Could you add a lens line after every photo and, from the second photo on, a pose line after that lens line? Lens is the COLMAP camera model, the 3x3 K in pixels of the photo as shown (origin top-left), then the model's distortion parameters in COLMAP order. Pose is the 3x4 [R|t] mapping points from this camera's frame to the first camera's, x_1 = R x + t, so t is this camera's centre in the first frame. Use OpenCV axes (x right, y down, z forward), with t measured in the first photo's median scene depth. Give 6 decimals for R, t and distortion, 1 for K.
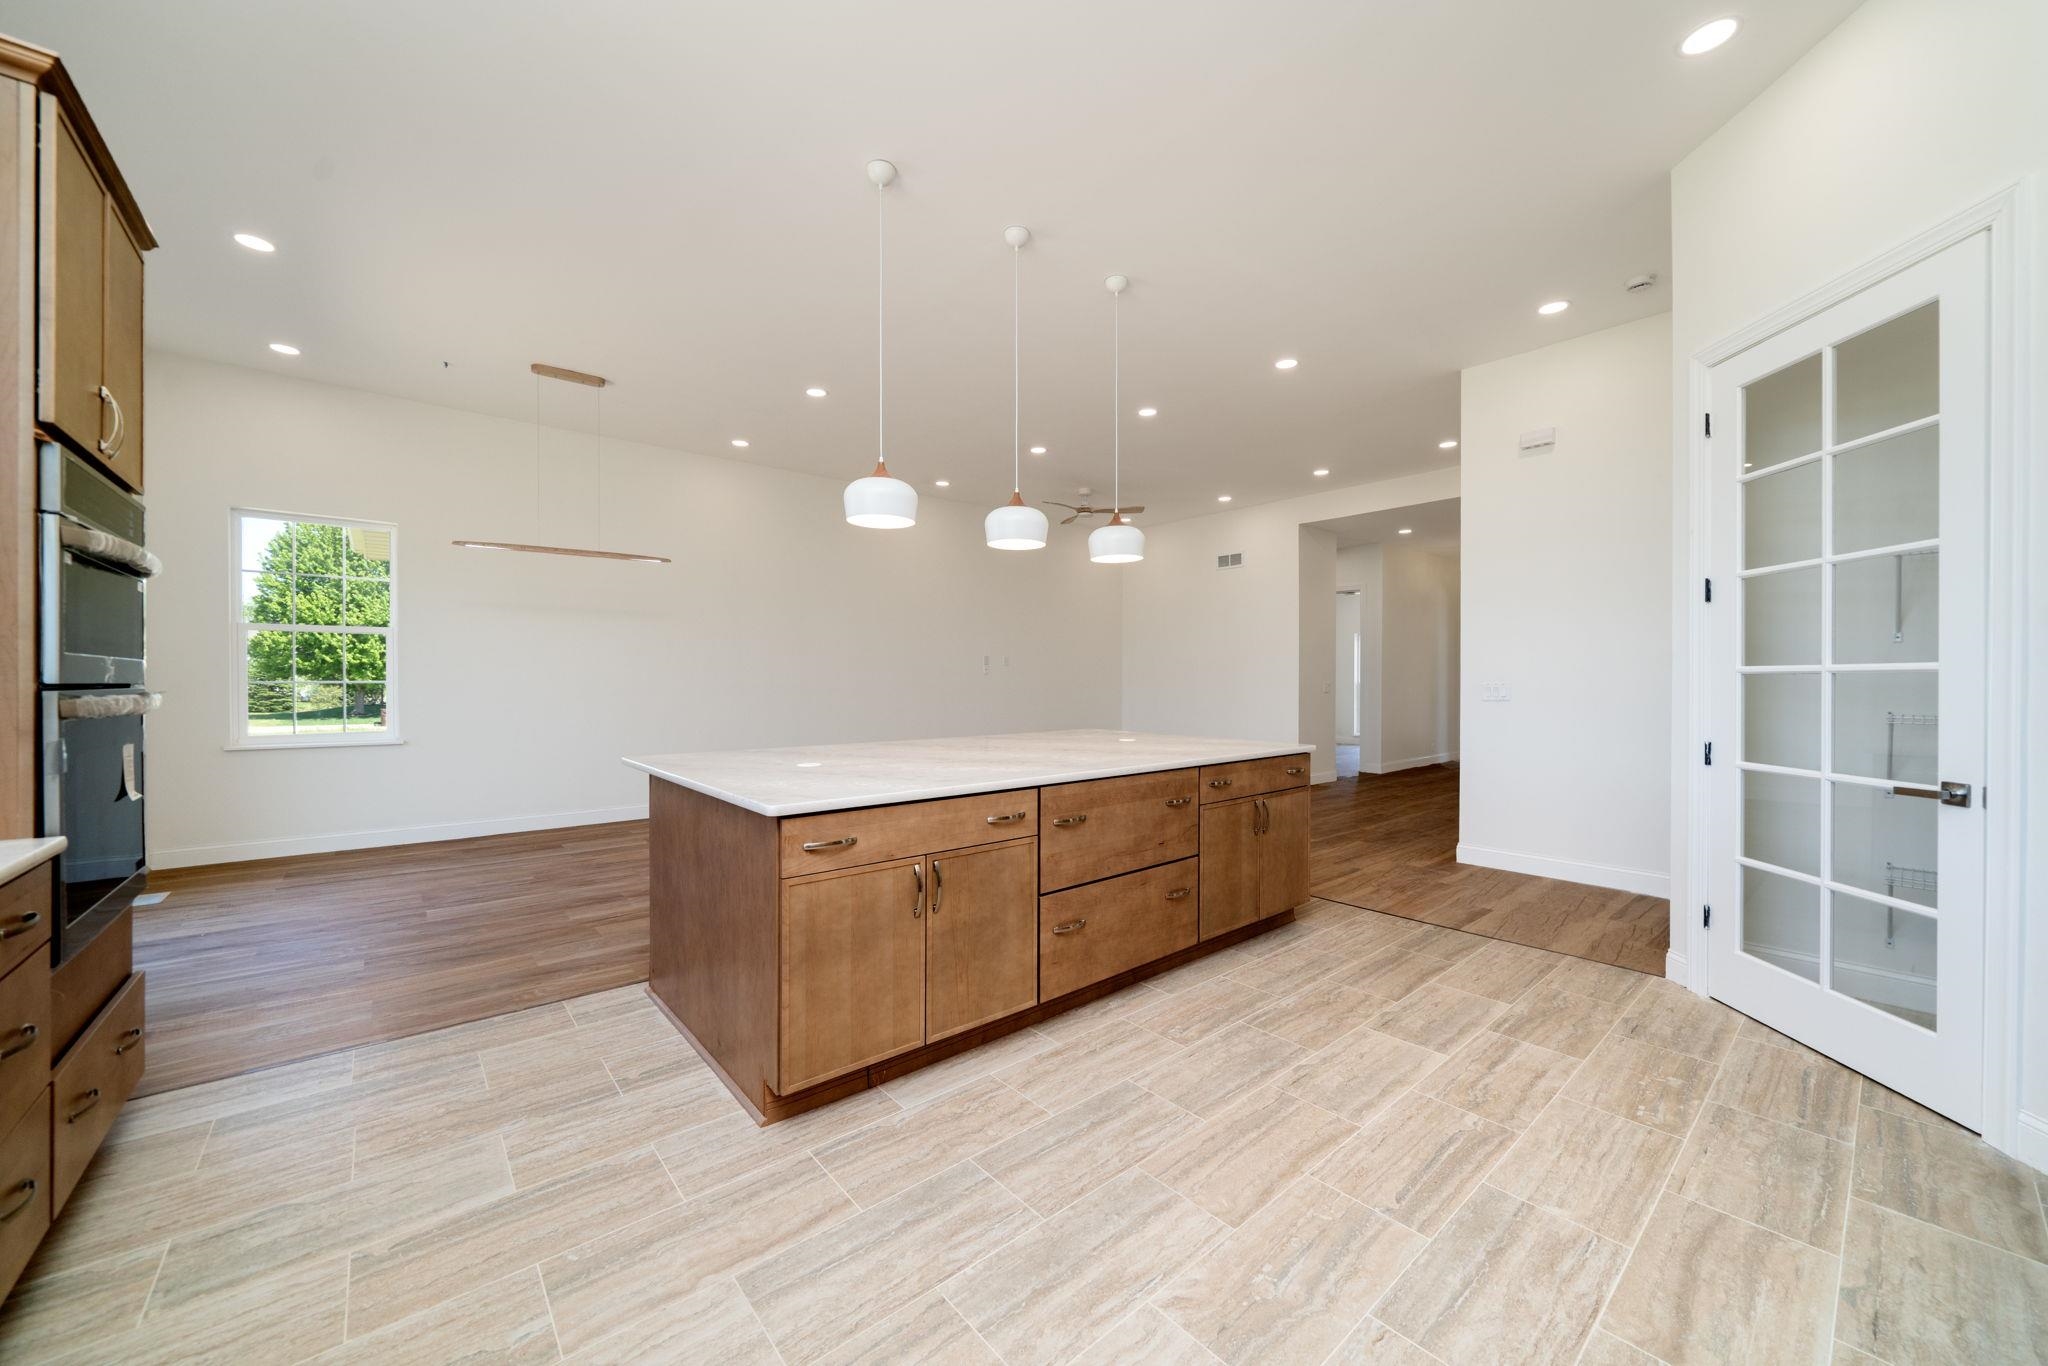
lens RADIAL K [[754.5, 0, 1030.7], [0, 754.5, 679.3], [0, 0, 1]] dist [0.000225, 0.000046]
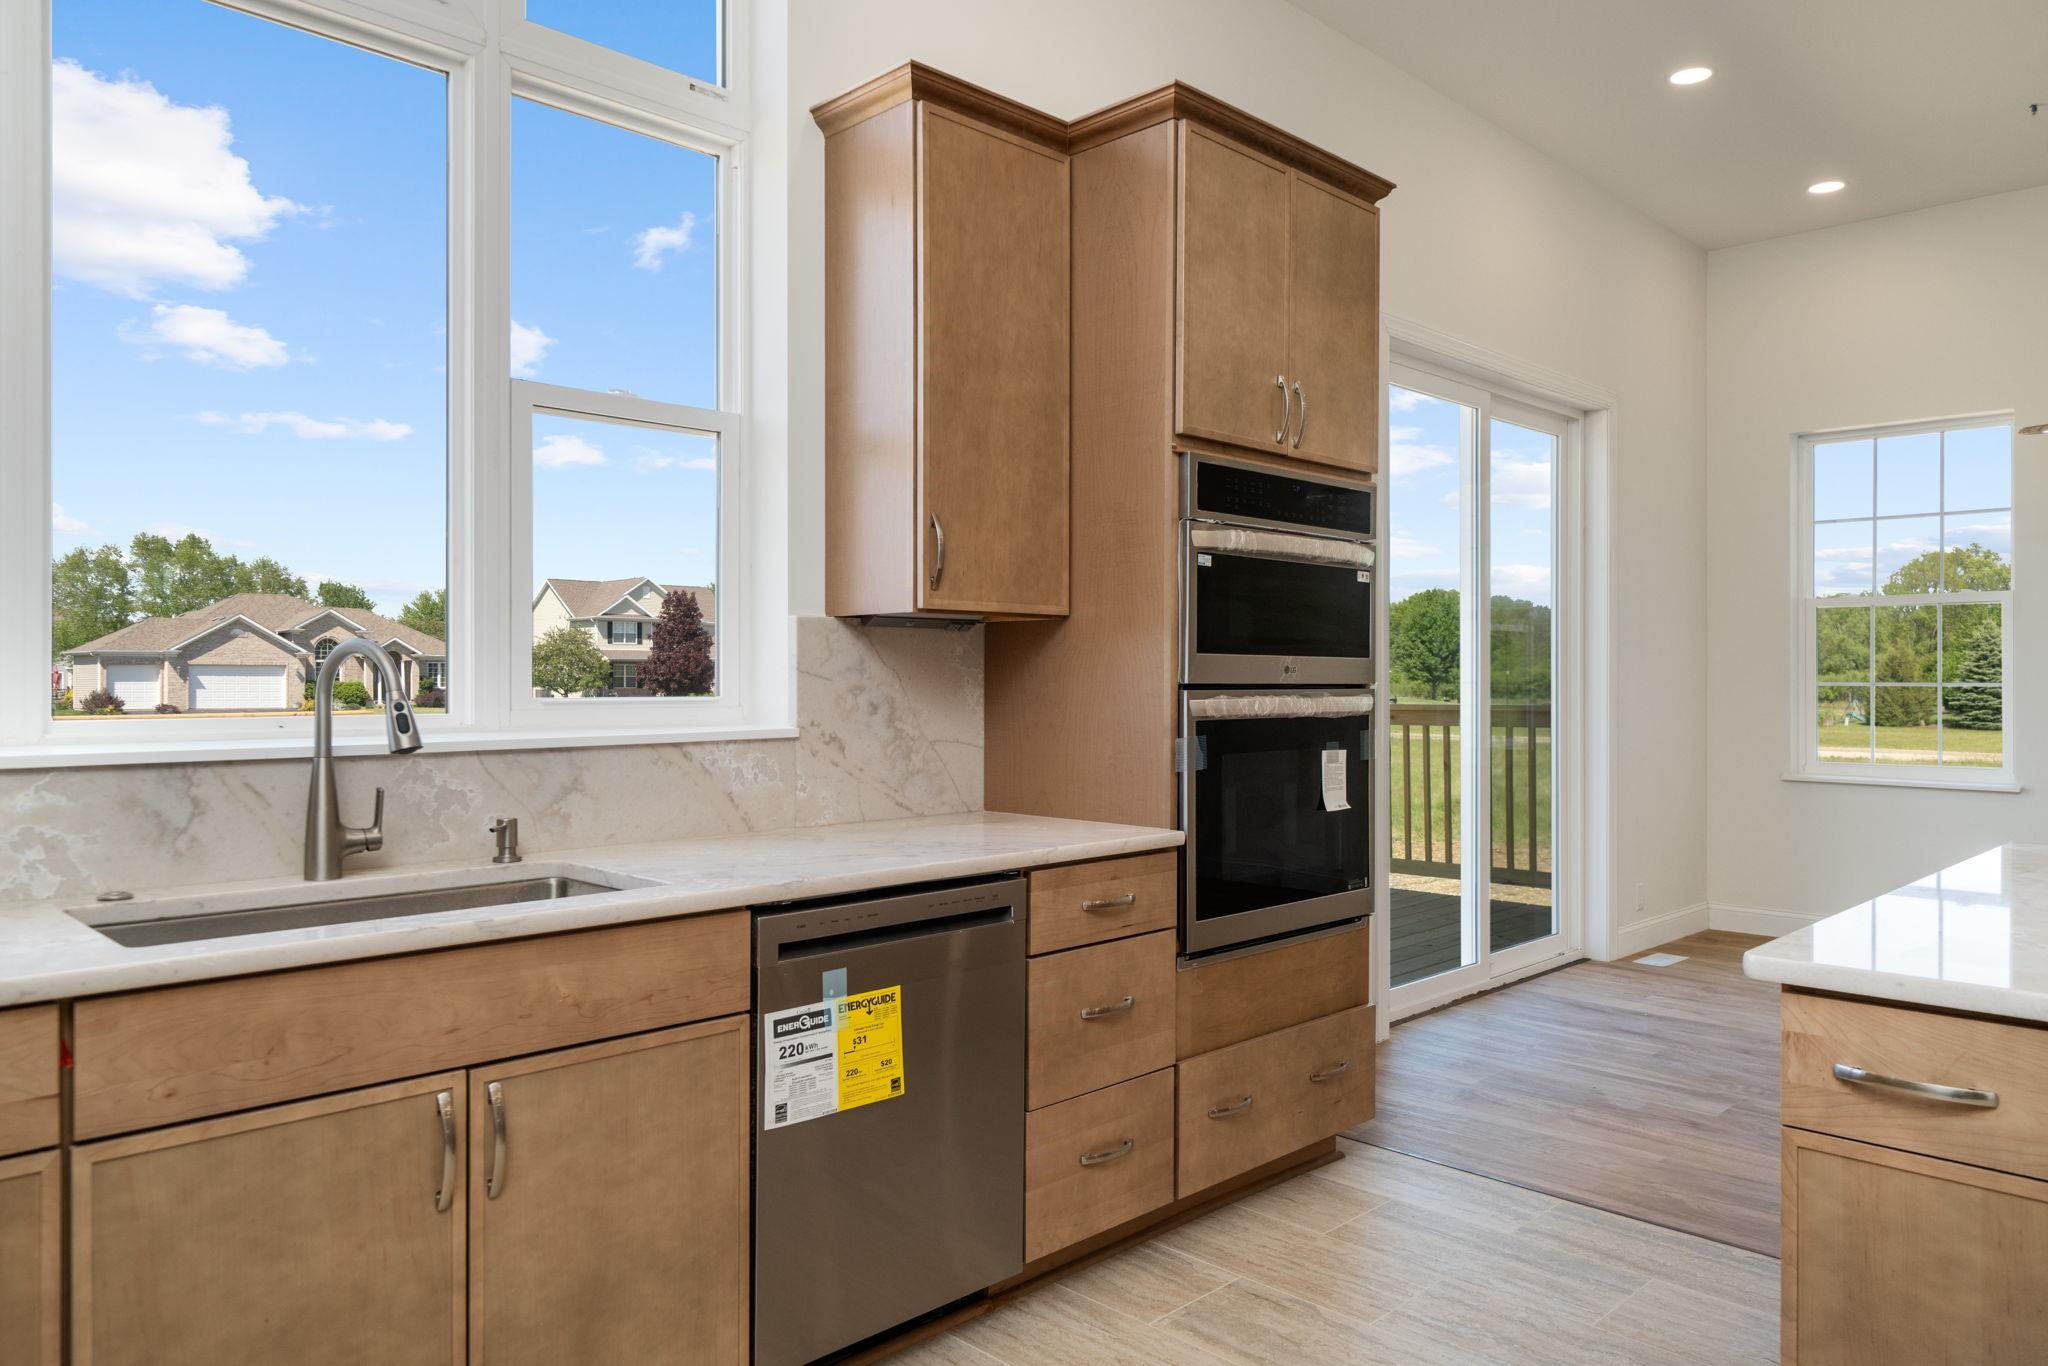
lens RADIAL K [[1385.9, 0, 1025.1], [0, 1385.9, 678.4], [0, 0, 1]] dist [-0.007281, -0.003337]
pose [[0.078038, -0.000938, -0.996950, 0.380041], [0.000727, 0.999999, -0.000884, -0.000249], [0.996950, -0.000656, 0.078039, 0.410529]]
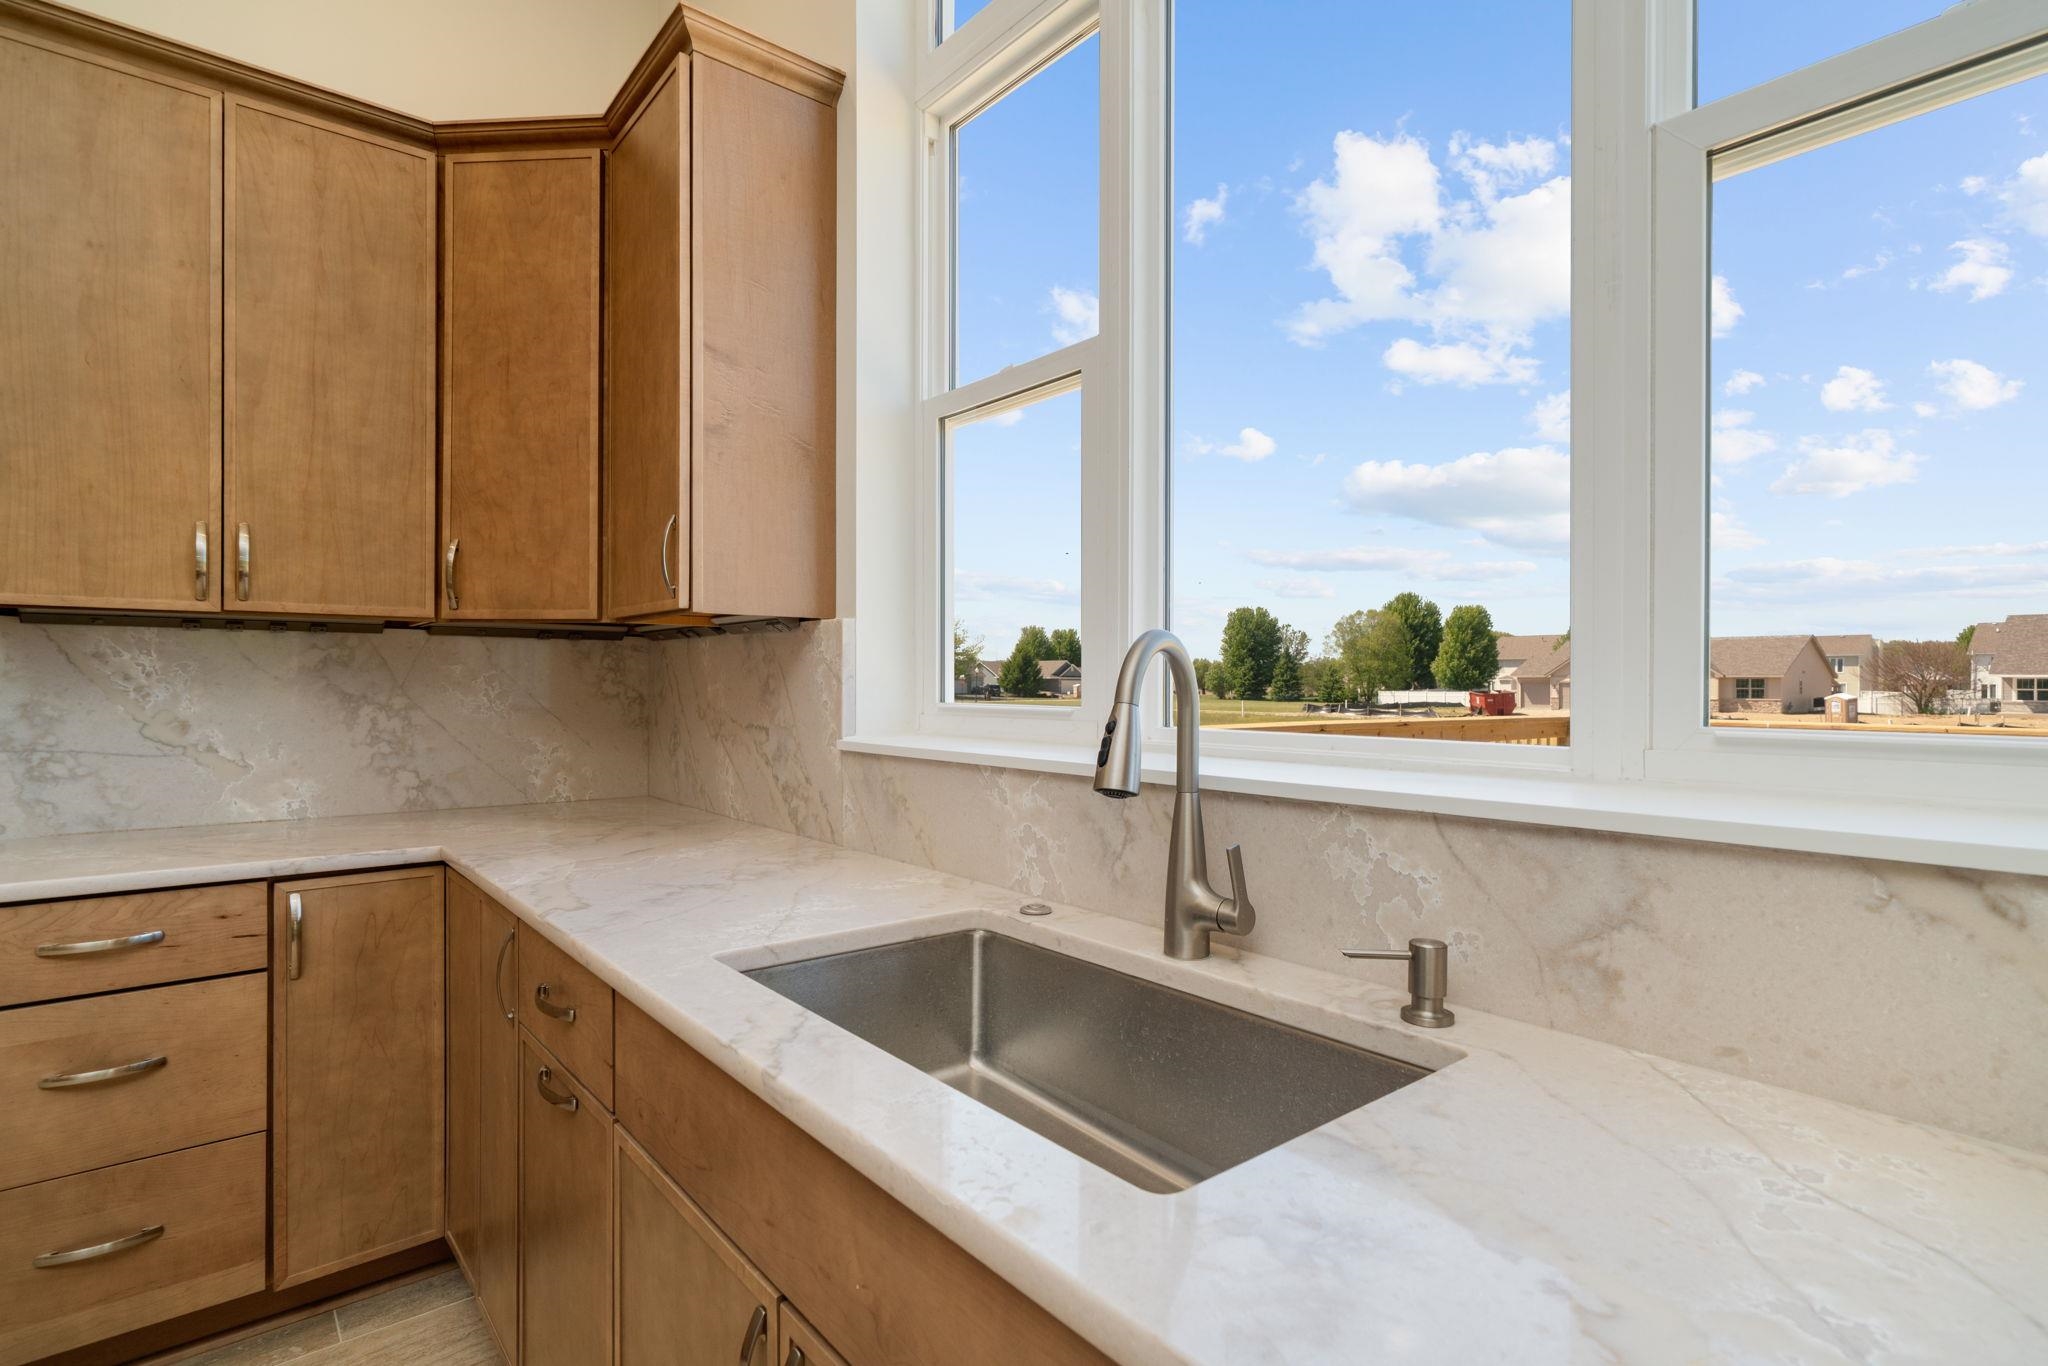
lens RADIAL K [[999.6, 0, 1053.2], [0, 999.6, 681.1], [0, 0, 1]] dist [0.001143, 0.000296]
pose [[-0.999975, -0.007062, -0.000133, -0.515714], [-0.007061, 0.999968, -0.003773, -0.001346], [0.000160, -0.003772, -0.999993, 0.515103]]
